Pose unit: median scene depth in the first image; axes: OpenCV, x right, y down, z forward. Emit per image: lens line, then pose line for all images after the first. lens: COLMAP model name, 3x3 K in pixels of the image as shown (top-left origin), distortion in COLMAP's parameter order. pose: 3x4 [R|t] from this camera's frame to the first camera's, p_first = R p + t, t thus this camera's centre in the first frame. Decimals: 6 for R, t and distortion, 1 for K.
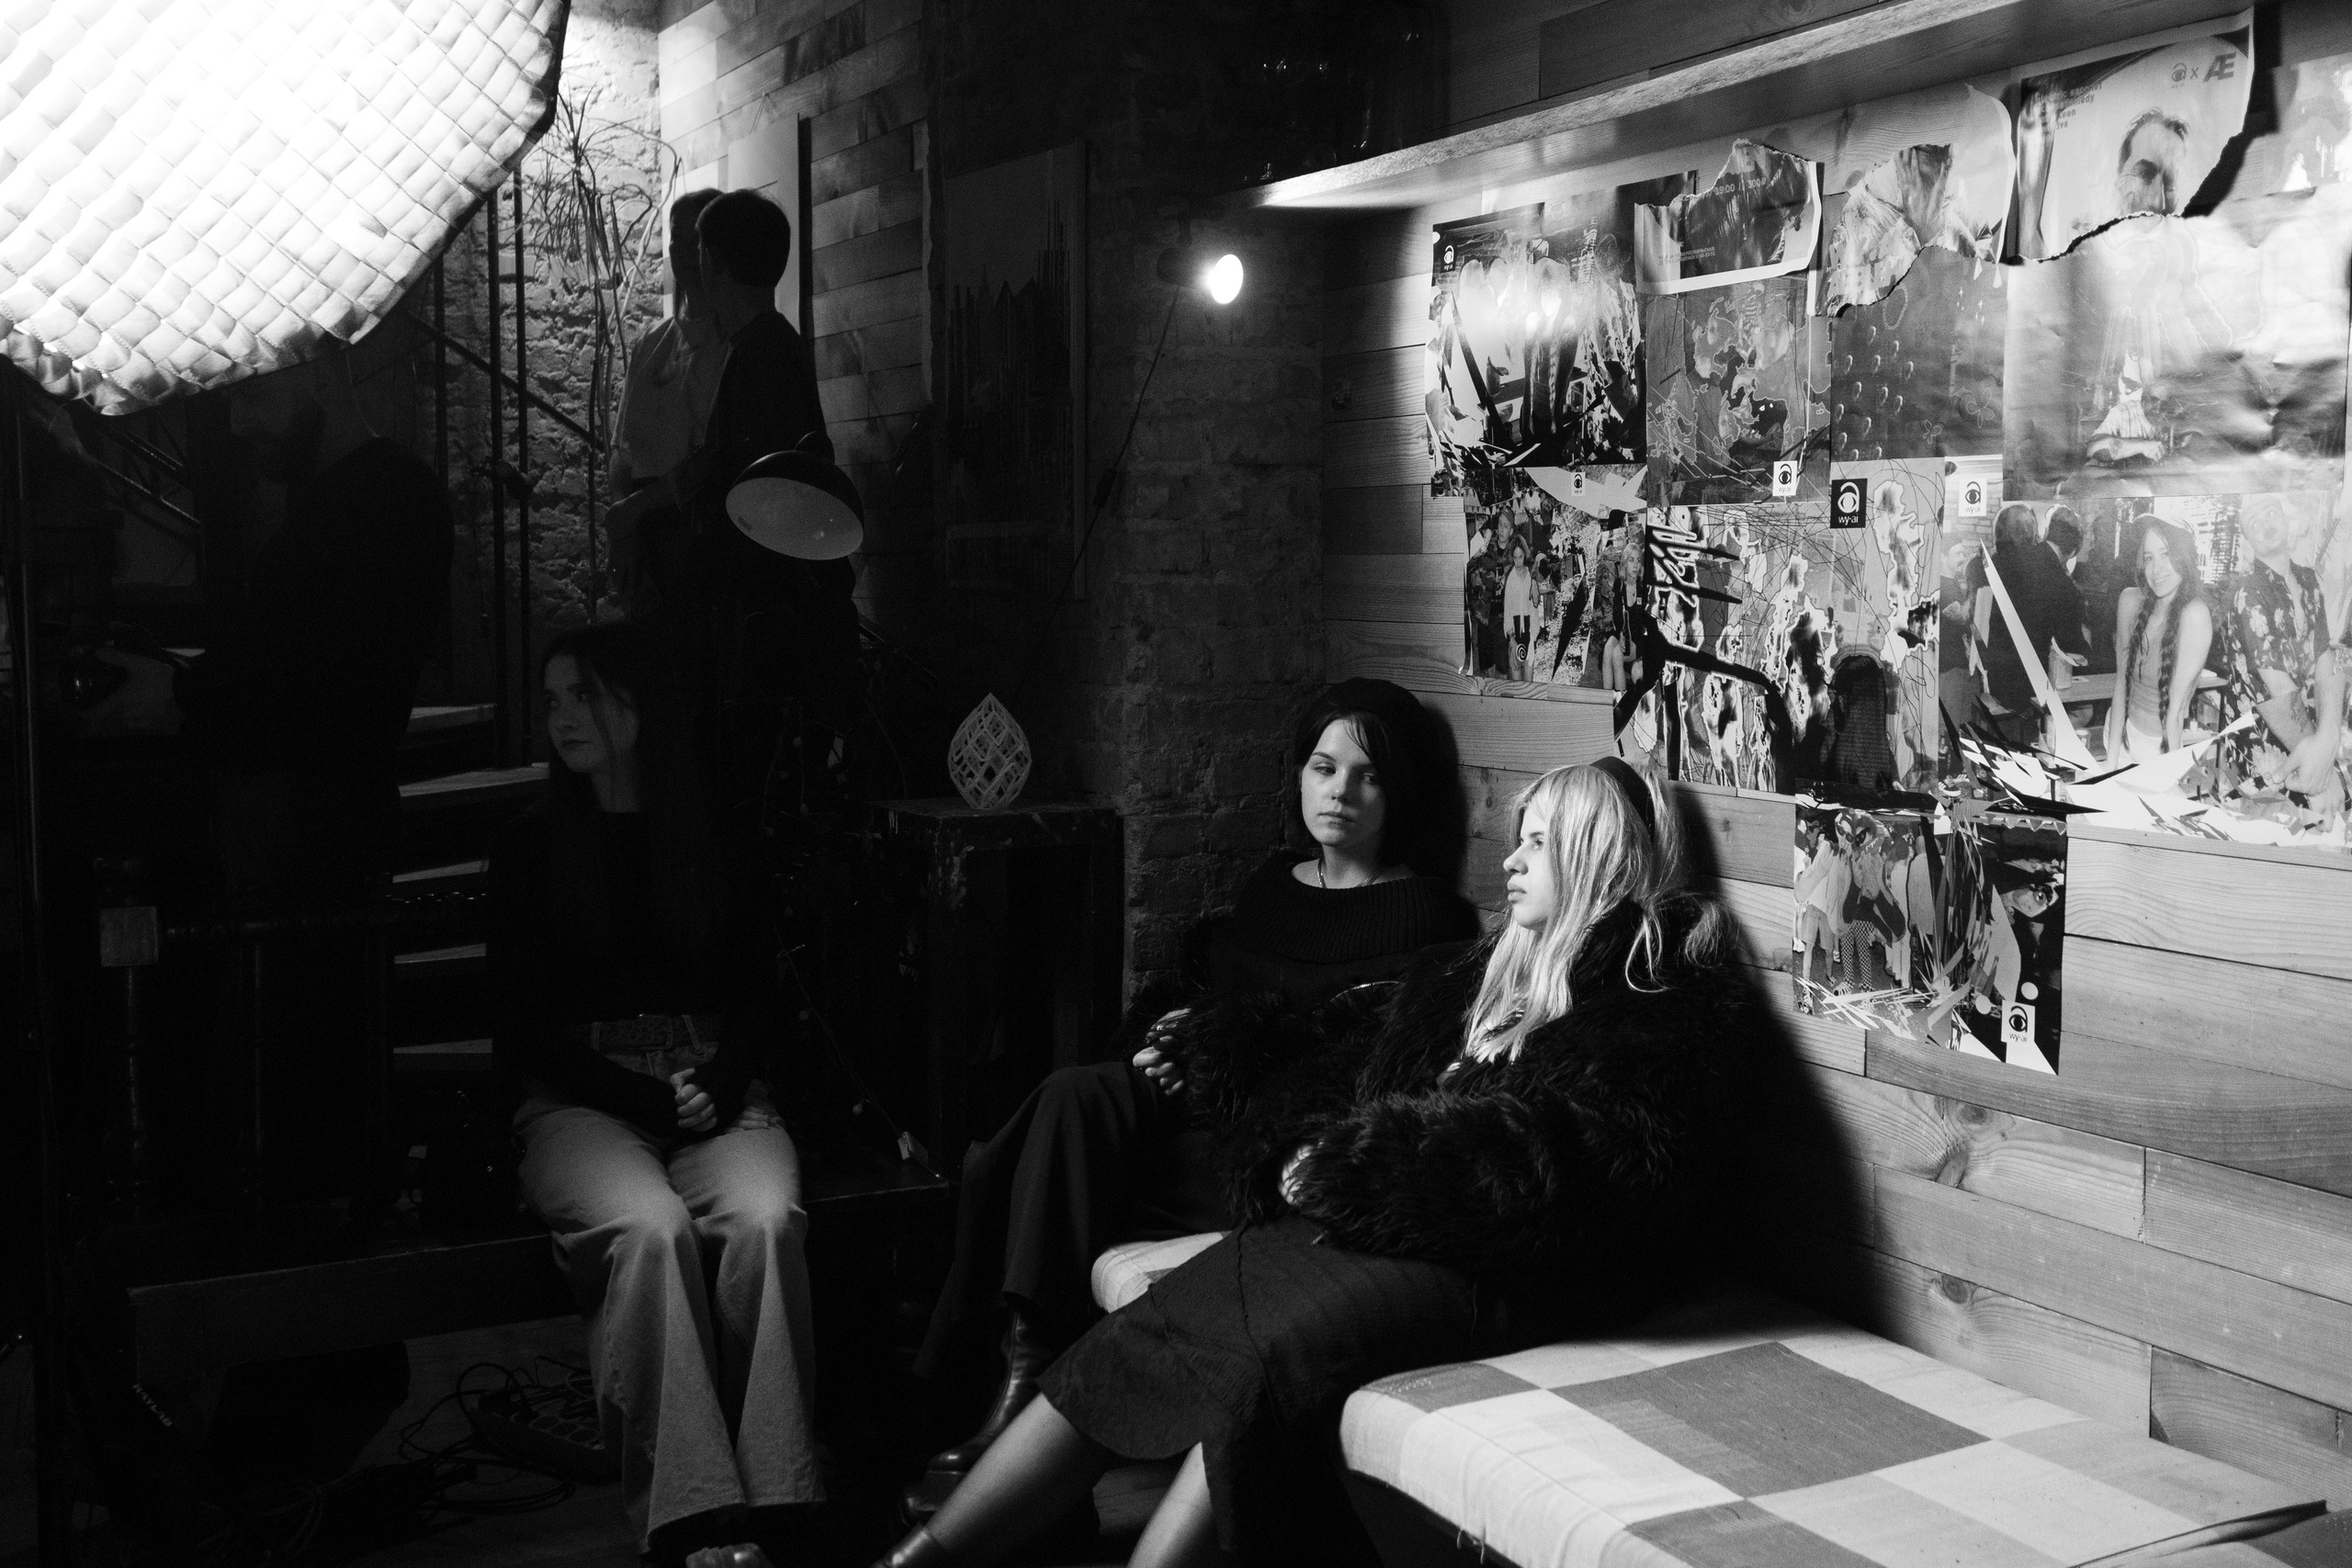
lens RADIAL K [[2516.8, 0, 1176.0], [0, 2516.8, 784.0], [0, 0, 1]] dist [-0.015245, 0.135264]
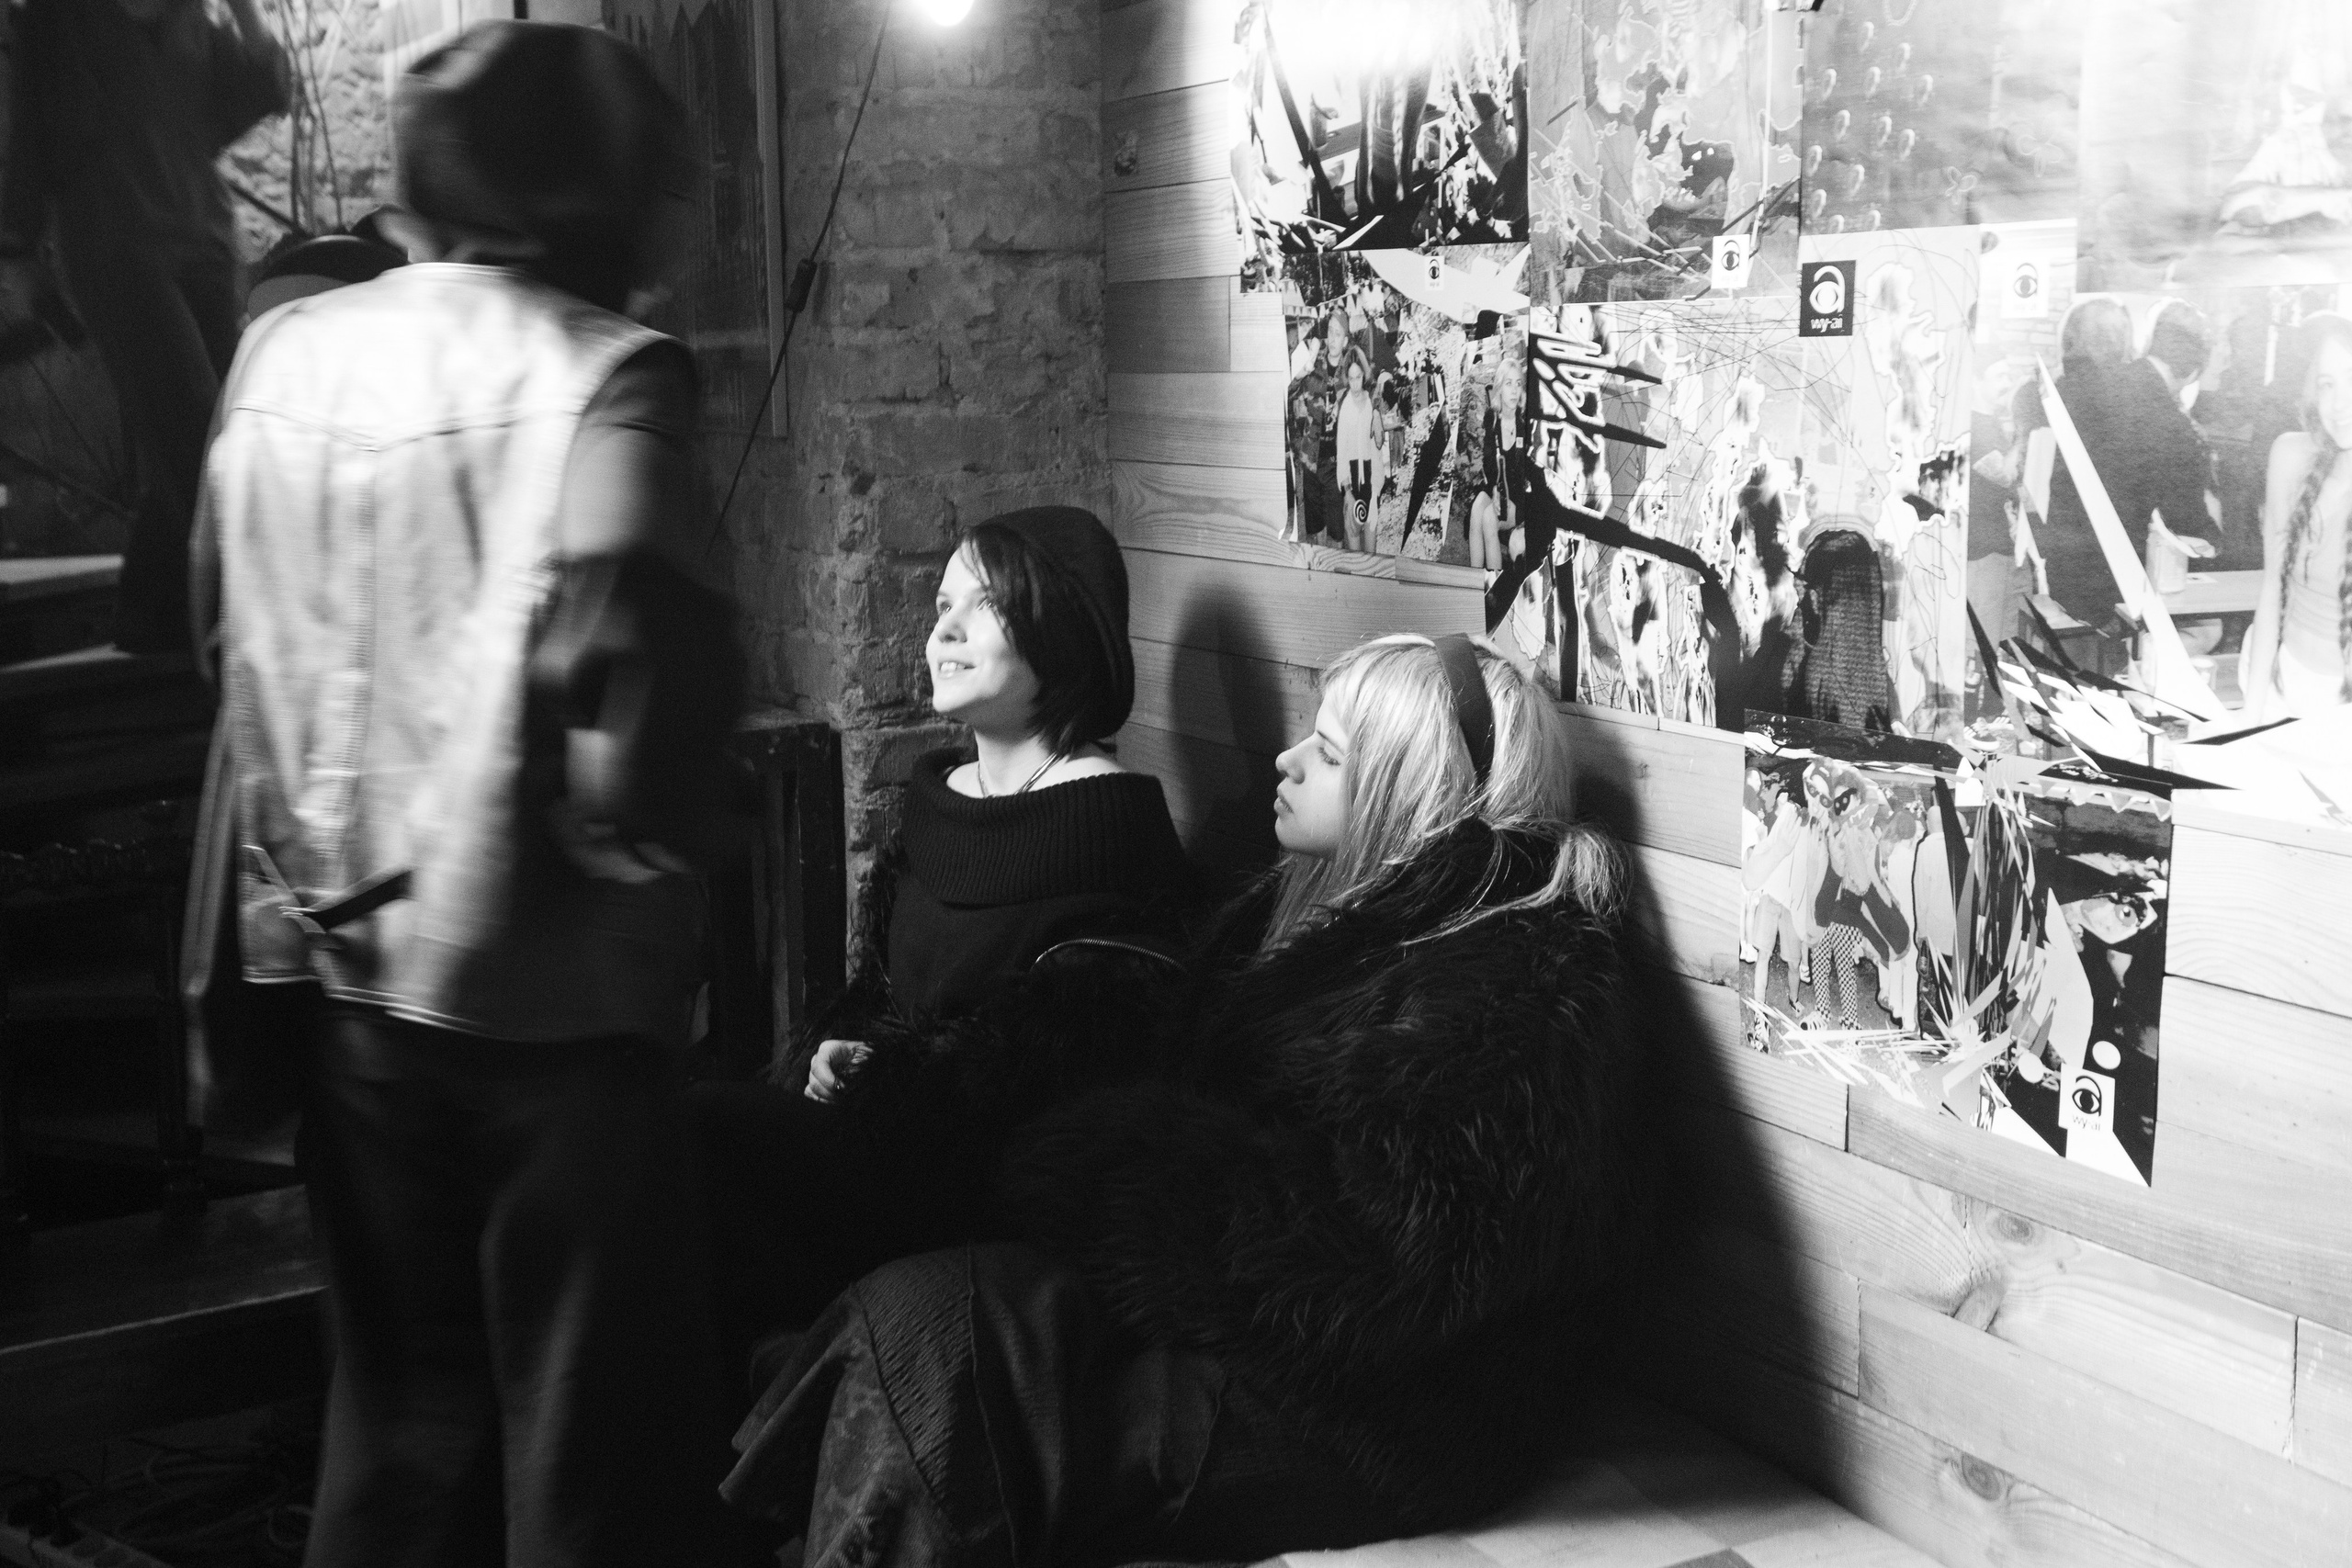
lens RADIAL K [[2516.8, 0, 1176.0], [0, 2516.8, 784.0], [0, 0, 1]] dist [-0.015245, 0.135264]
pose [[0.999395, -0.017626, 0.029975, 0.072036], [0.015152, 0.996610, 0.080860, -0.039327], [-0.031299, -0.080357, 0.996275, 0.326393]]
